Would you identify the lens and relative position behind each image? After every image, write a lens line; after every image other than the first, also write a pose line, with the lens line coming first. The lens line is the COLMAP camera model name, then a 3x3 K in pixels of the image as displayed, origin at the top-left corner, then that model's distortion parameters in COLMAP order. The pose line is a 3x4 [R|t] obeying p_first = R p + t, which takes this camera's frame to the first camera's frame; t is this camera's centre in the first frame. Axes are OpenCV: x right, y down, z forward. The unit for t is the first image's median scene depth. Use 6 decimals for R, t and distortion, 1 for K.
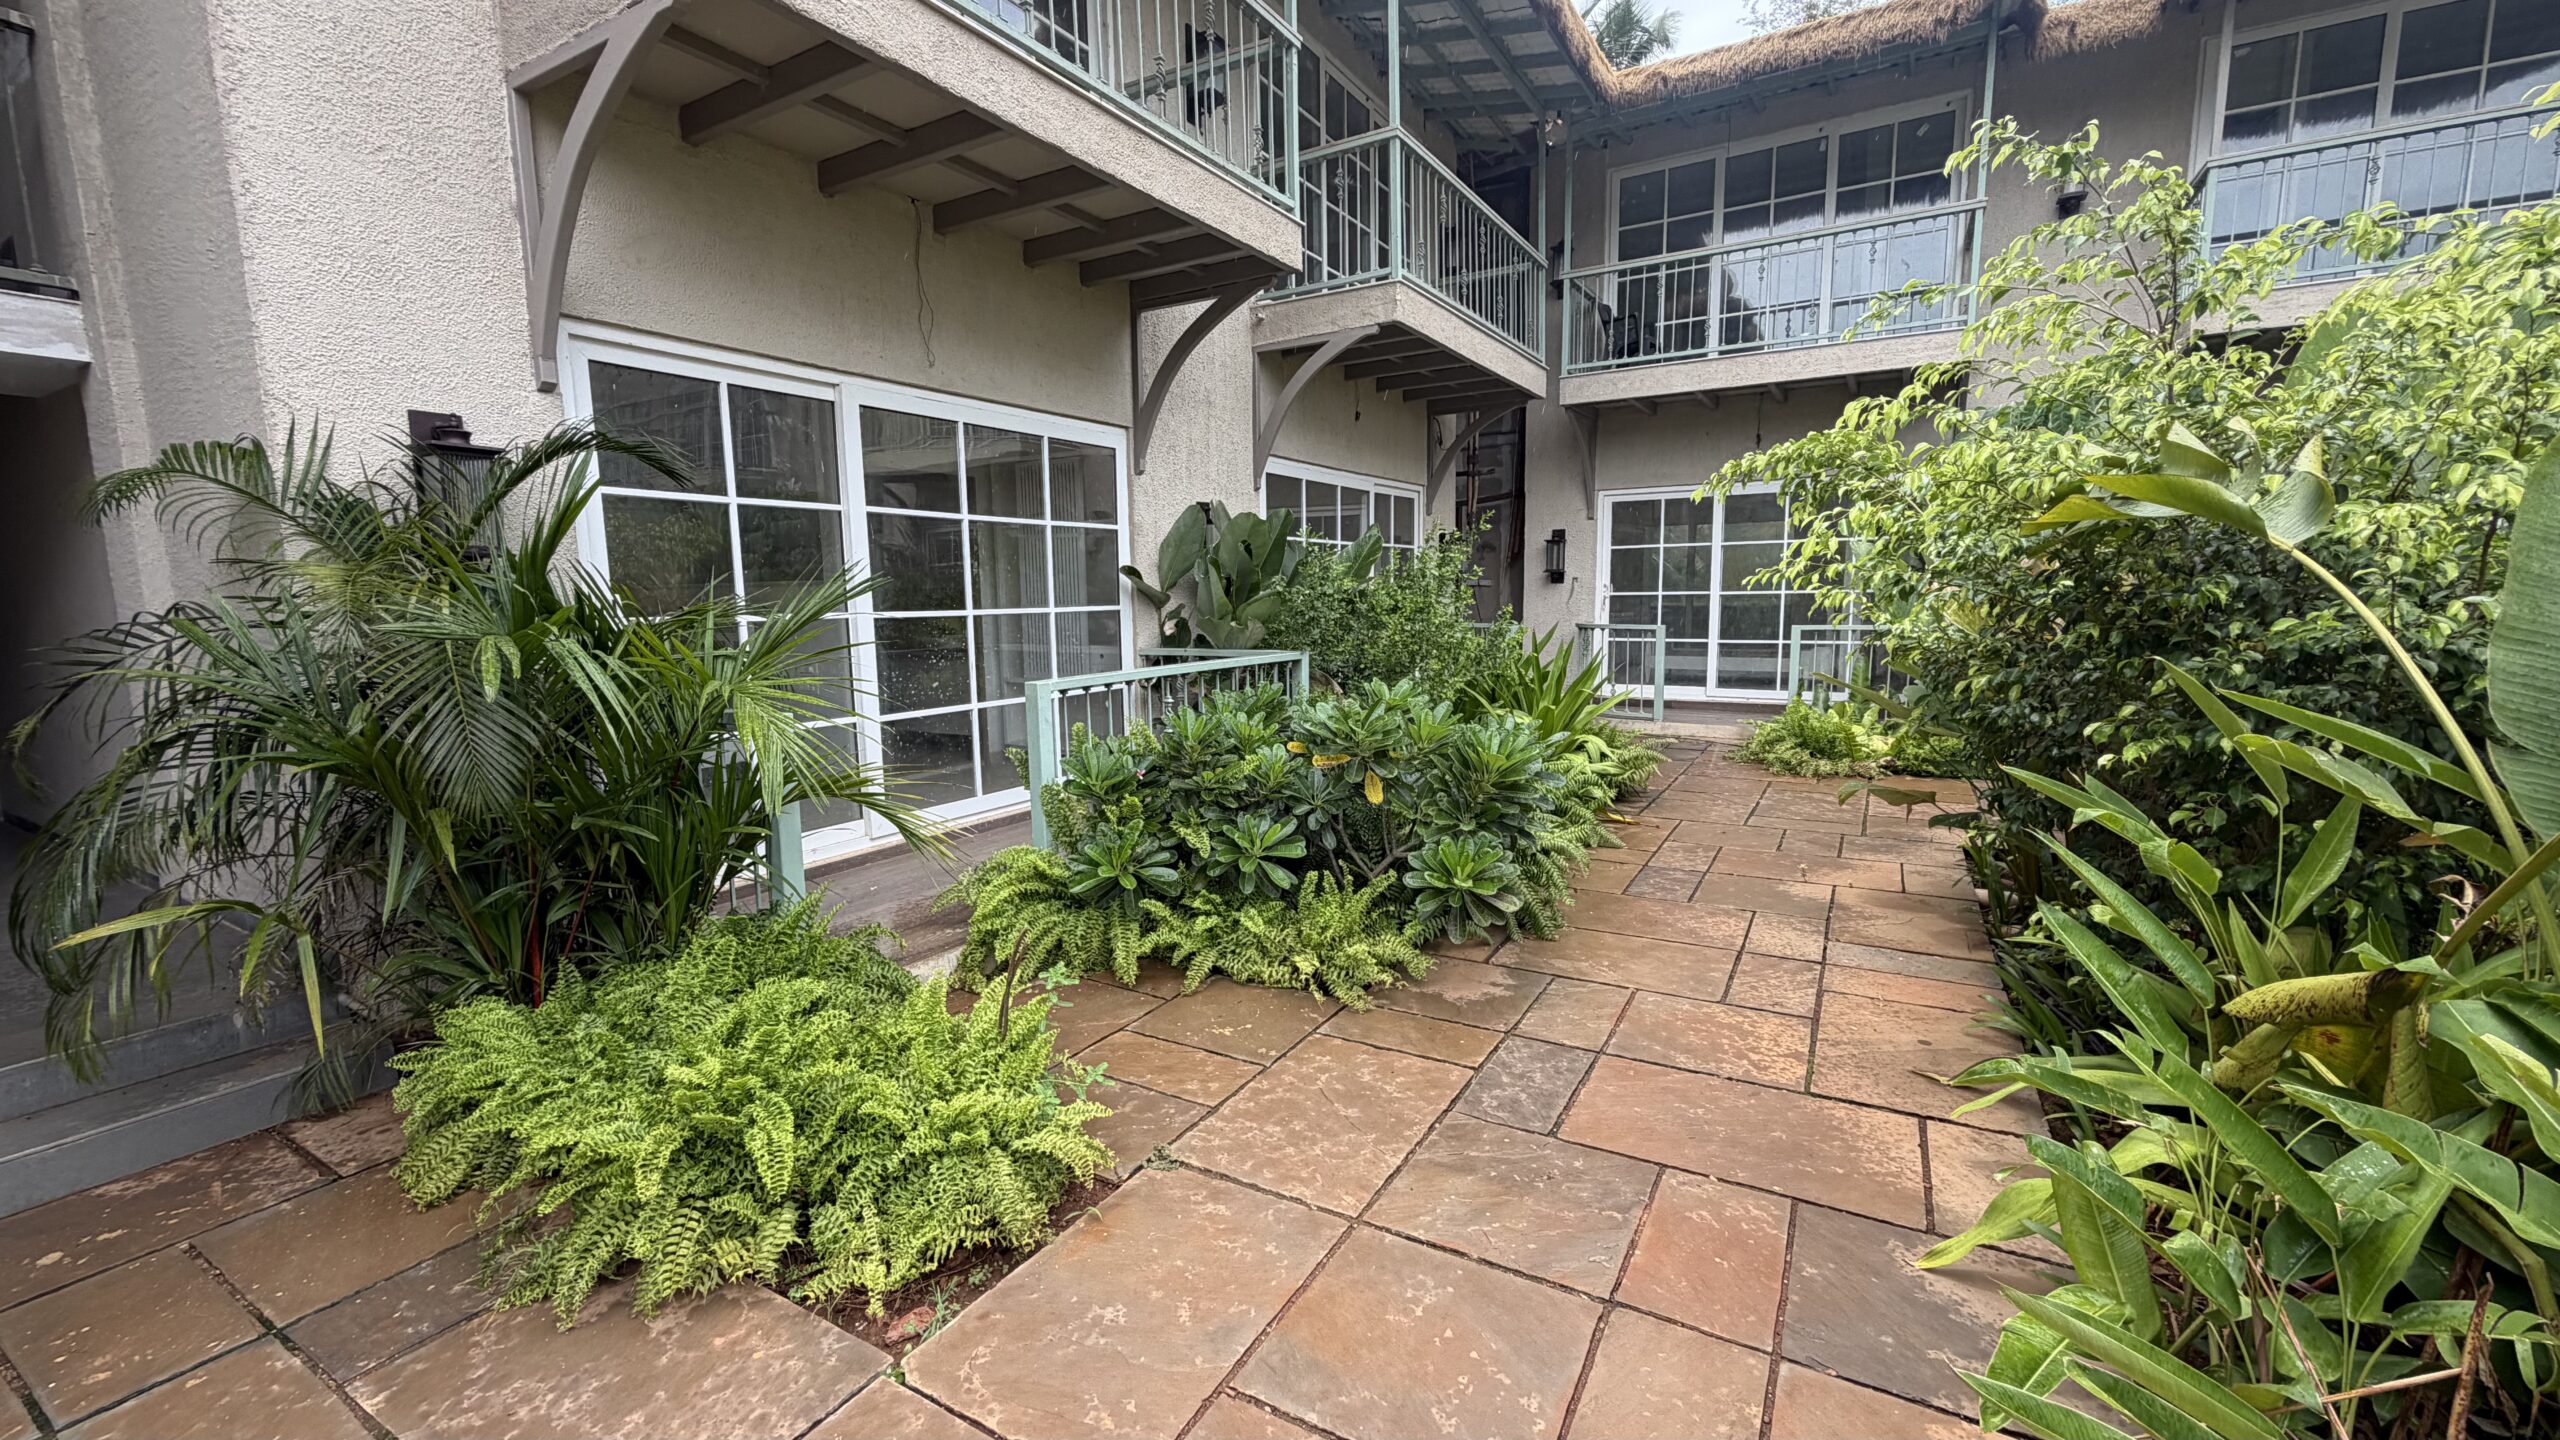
lens RADIAL K [[1018.7, 0, 1281.9], [0, 1018.7, 724.9], [0, 0, 1]] dist [0.000795, -0.000476]
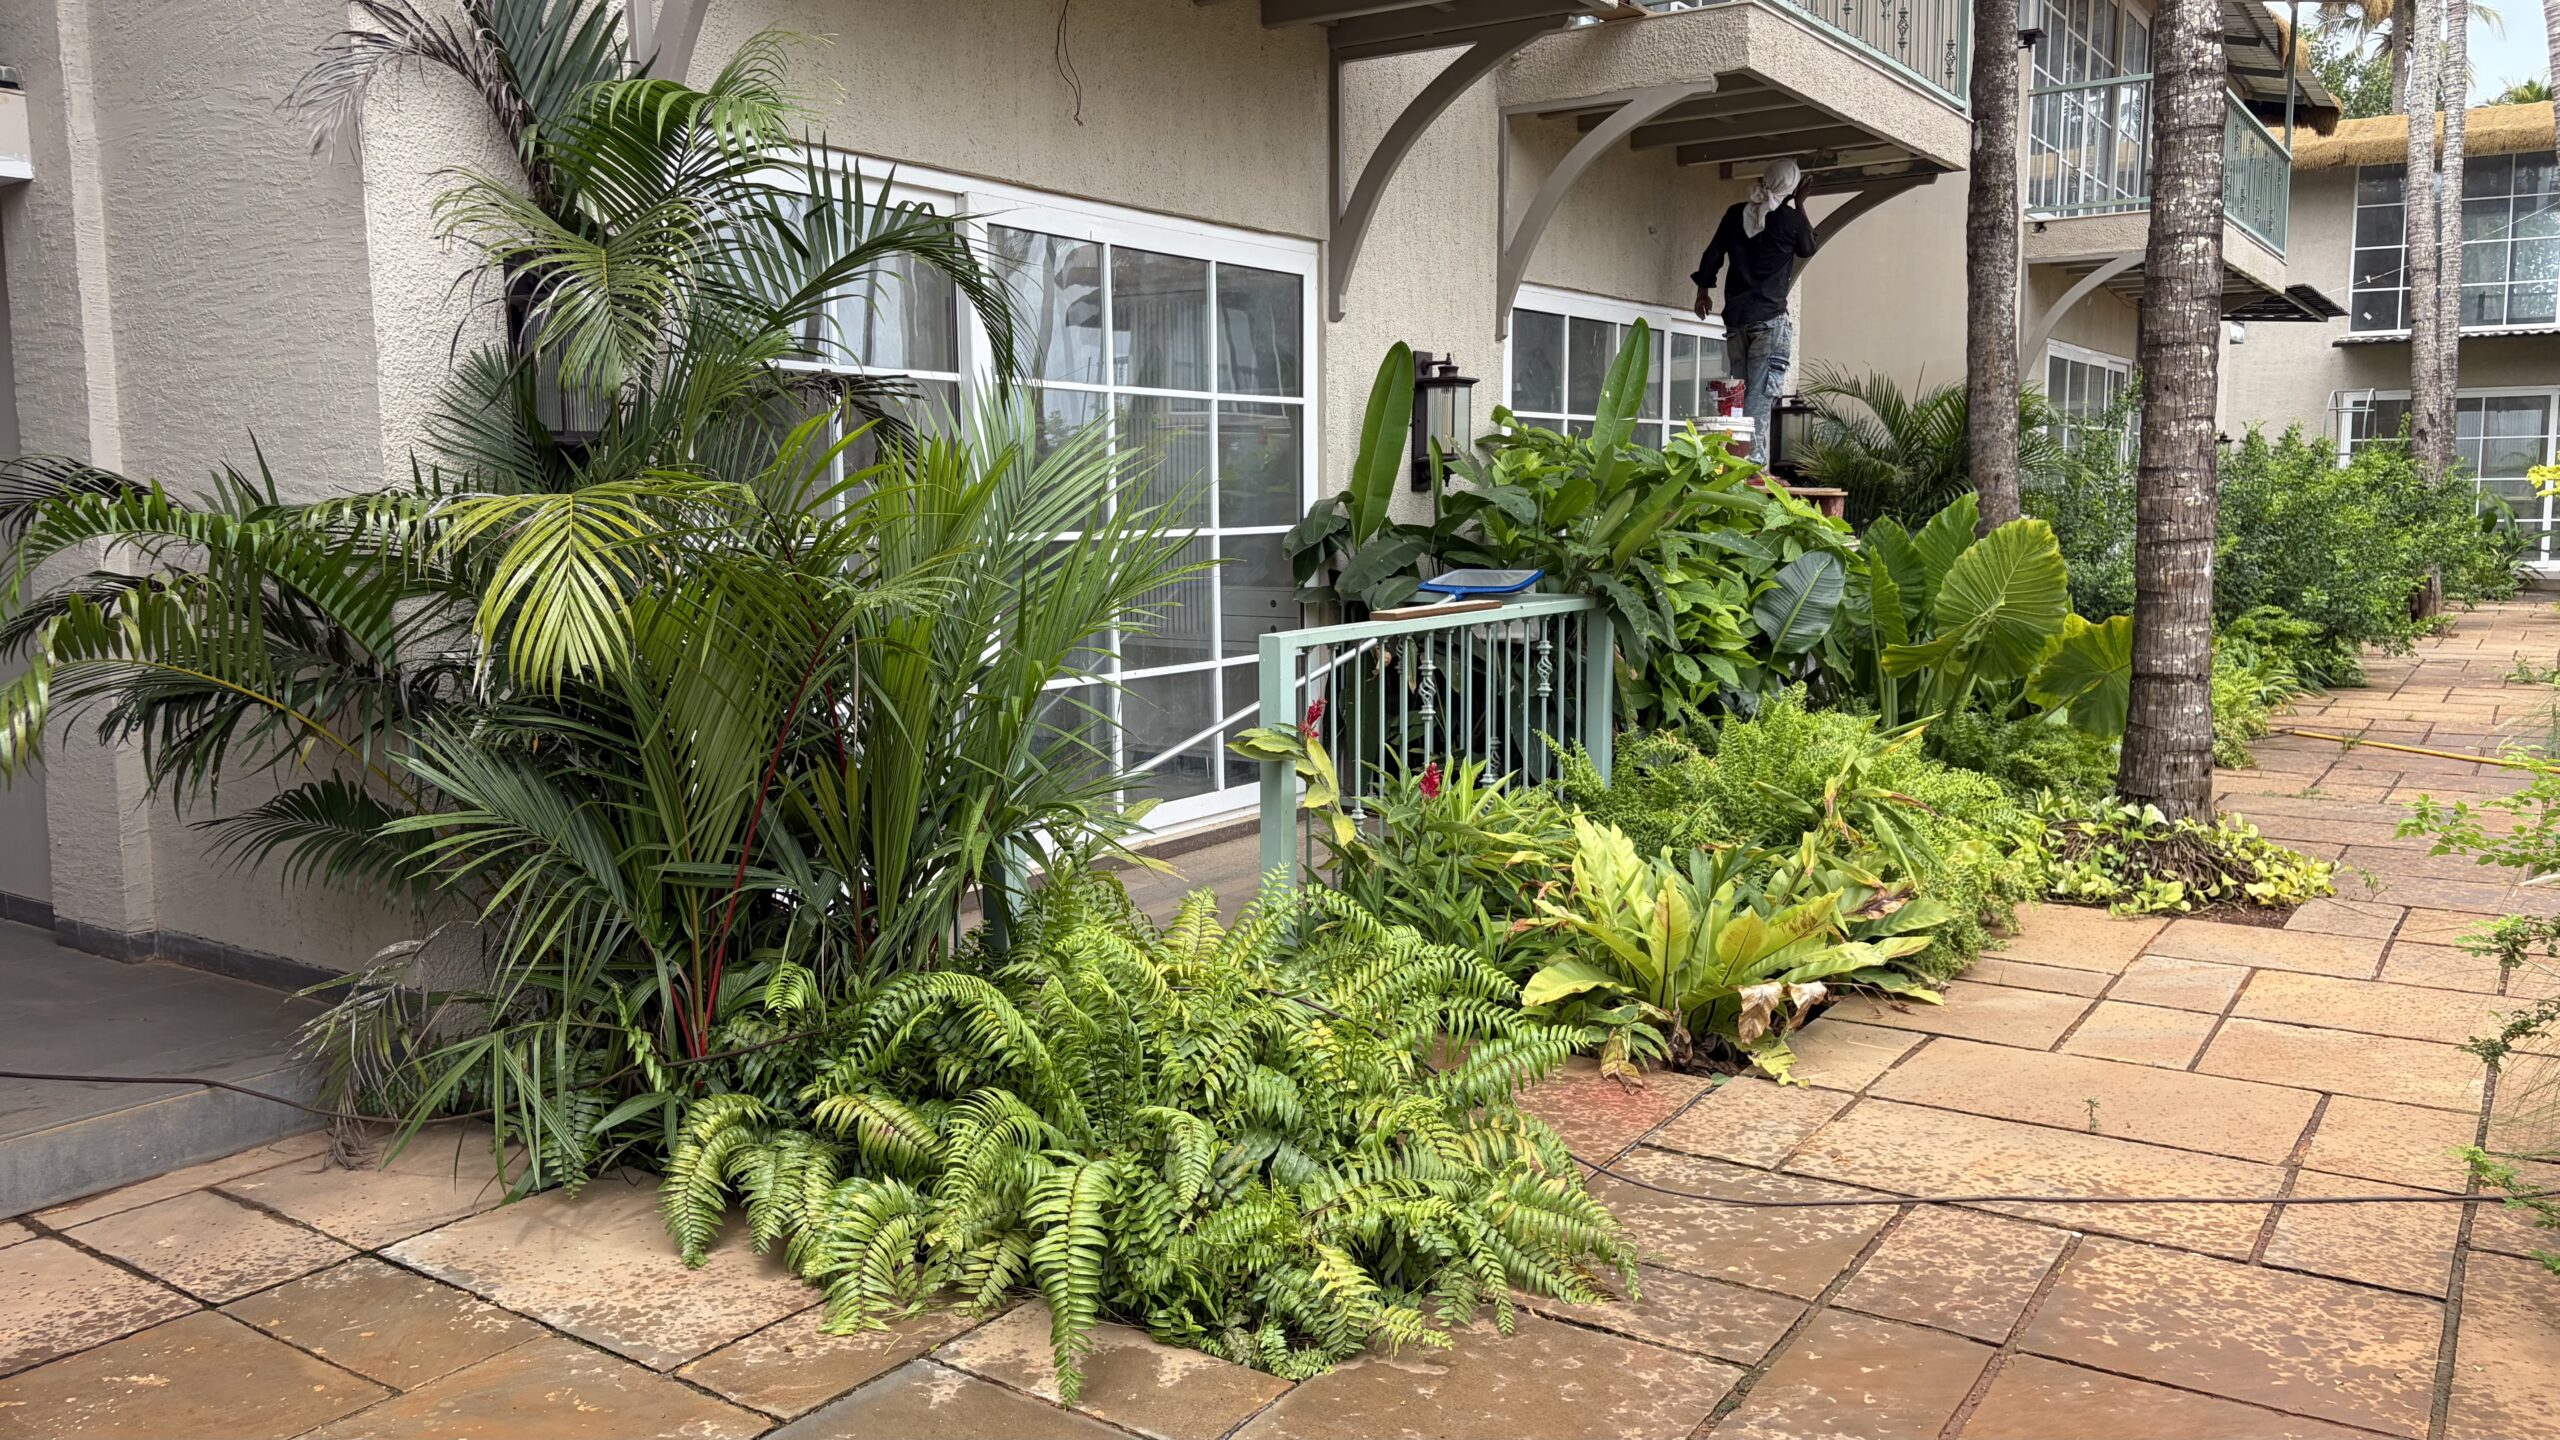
lens RADIAL K [[1923.1, 0, 1280.0], [0, 1923.1, 720.0], [0, 0, 1]] dist [0.022753, -0.002934]
pose [[0.998926, 0.006463, -0.045884, -0.126657], [-0.007316, 0.999803, -0.018448, 0.030225], [0.045756, 0.018764, 0.998776, -0.207440]]
